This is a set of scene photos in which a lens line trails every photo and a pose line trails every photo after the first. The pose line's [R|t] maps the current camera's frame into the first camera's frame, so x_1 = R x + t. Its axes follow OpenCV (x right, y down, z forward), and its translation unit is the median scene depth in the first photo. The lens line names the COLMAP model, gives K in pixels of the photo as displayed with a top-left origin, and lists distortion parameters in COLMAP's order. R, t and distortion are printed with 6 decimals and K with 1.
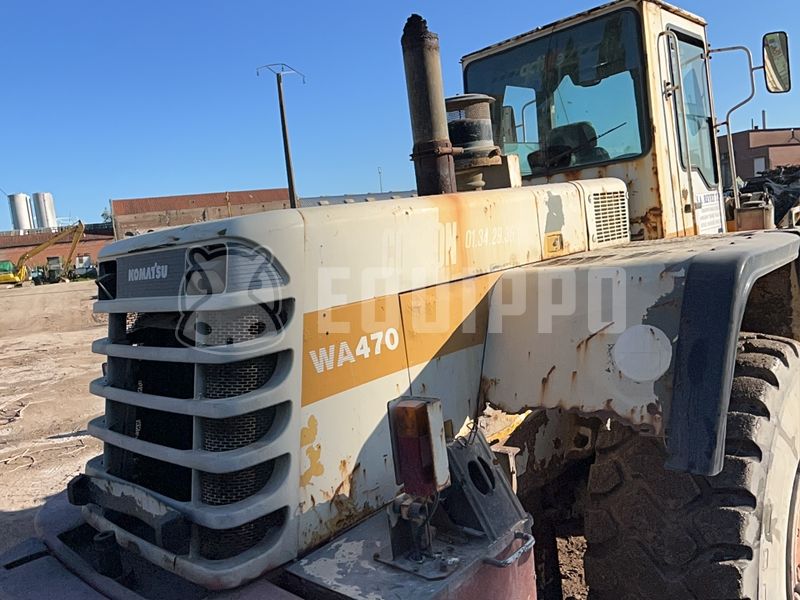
lens RADIAL K [[641.2, 0, 397.4], [0, 641.2, 298.5], [0, 0, 1]] dist [0.069025, -0.079823]
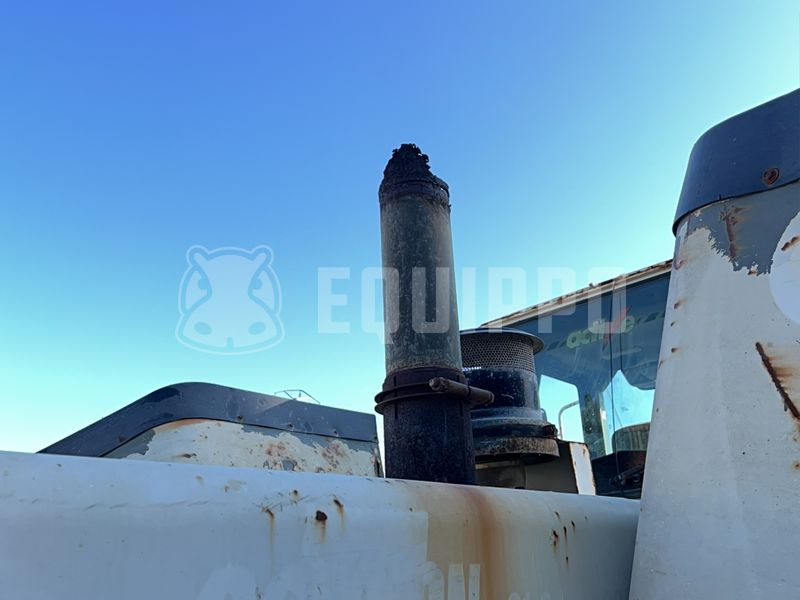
lens RADIAL K [[641.2, 0, 399.5], [0, 641.2, 300.6], [0, 0, 1]] dist [0.069025, -0.079823]
pose [[0.996088, 0.082856, -0.030703, 0.047095], [-0.087375, 0.871801, -0.482005, -0.068009], [-0.013170, 0.482802, 0.875631, 0.593705]]
